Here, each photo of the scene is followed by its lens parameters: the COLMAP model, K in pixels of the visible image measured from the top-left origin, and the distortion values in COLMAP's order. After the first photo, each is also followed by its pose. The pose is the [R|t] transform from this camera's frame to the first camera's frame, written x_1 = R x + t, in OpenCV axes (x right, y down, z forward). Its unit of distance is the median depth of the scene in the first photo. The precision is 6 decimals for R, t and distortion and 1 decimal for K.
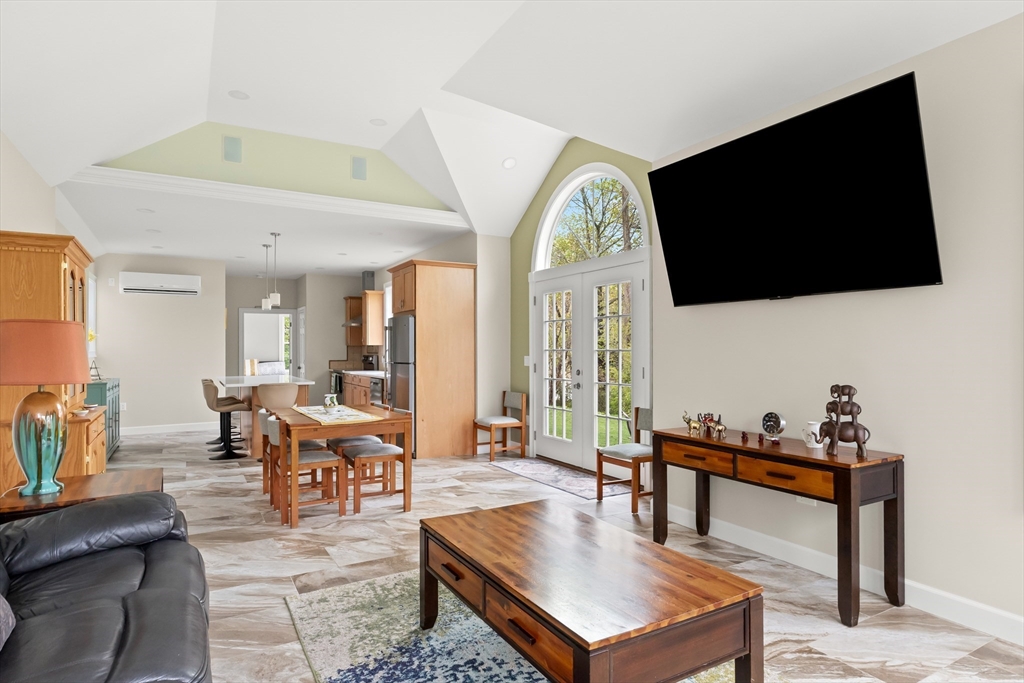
lens RADIAL K [[567.1, 0, 512.8], [0, 567.1, 353.4], [0, 0, 1]] dist [-0.002911, 0.000375]
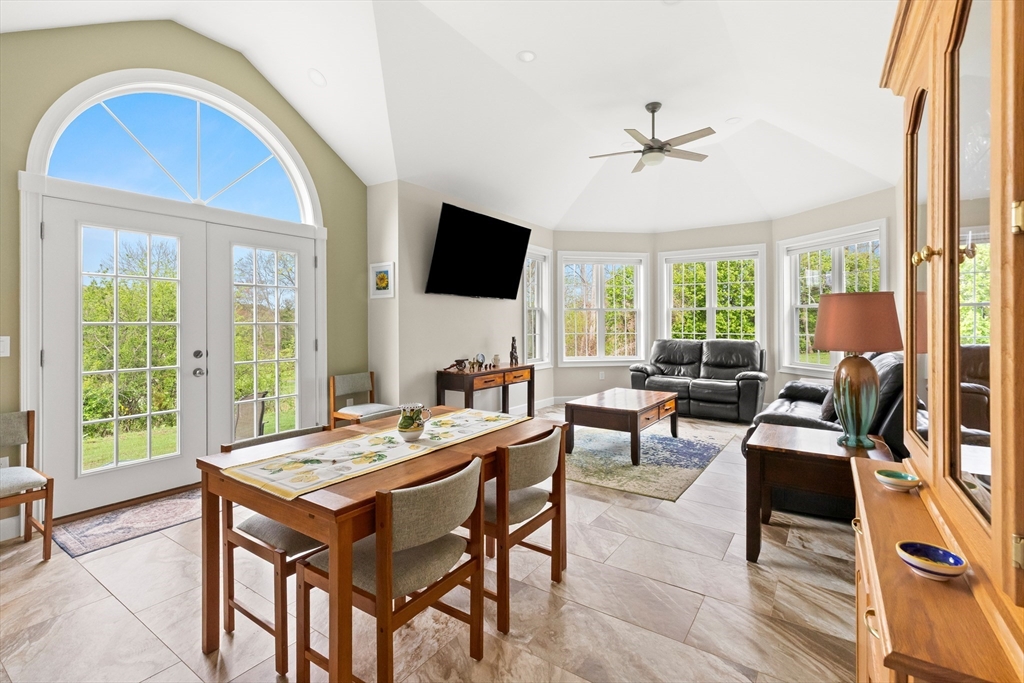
lens RADIAL K [[472.8, 0, 515.5], [0, 472.8, 322.3], [0, 0, 1]] dist [0.000538, -0.000045]
pose [[-0.439596, 0.002497, 0.898192, -1.152876], [0.007712, 0.999970, 0.000994, -0.009791], [-0.898163, 0.007364, -0.439602, 1.678859]]
